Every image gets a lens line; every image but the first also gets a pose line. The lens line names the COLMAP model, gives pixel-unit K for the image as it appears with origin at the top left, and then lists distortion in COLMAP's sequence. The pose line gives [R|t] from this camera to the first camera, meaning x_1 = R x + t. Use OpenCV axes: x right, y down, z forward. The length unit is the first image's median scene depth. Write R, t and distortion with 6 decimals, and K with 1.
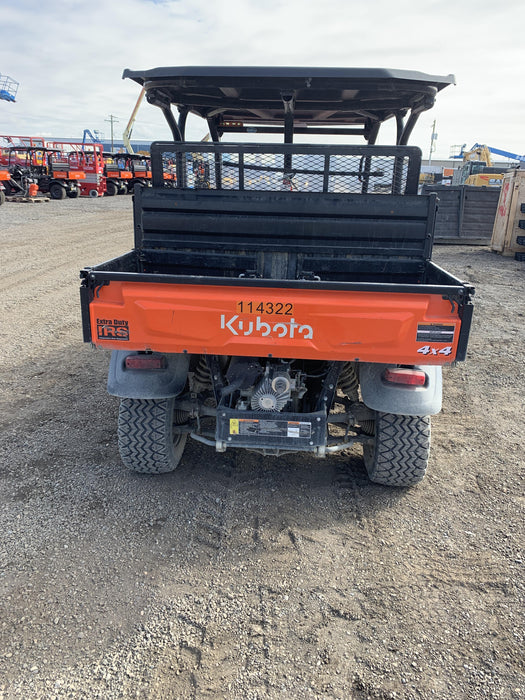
lens RADIAL K [[510.8, 0, 262.5], [0, 510.8, 350.0], [0, 0, 1]] dist [0.116101, -0.286484]
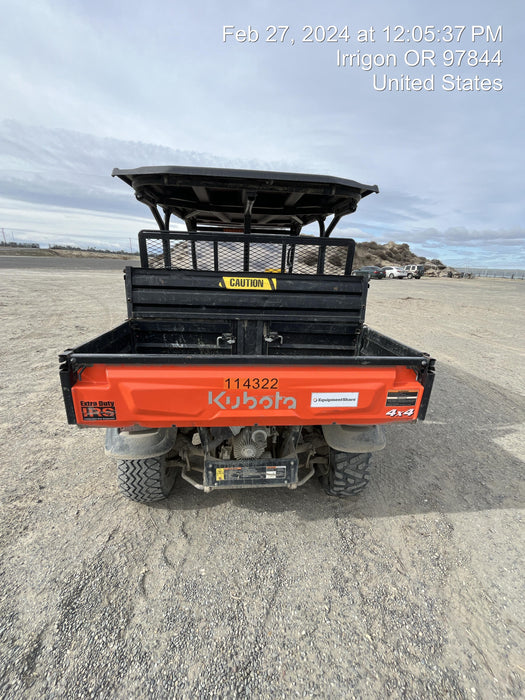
lens RADIAL K [[275.1, 0, 257.7], [0, 275.1, 350.5], [0, 0, 1]] dist [-0.000793, -0.000022]
pose [[0.989007, -0.035435, 0.143560, -0.050858], [0.037339, 0.999247, -0.010591, -0.119934], [-0.143076, 0.015835, 0.989585, 0.371876]]
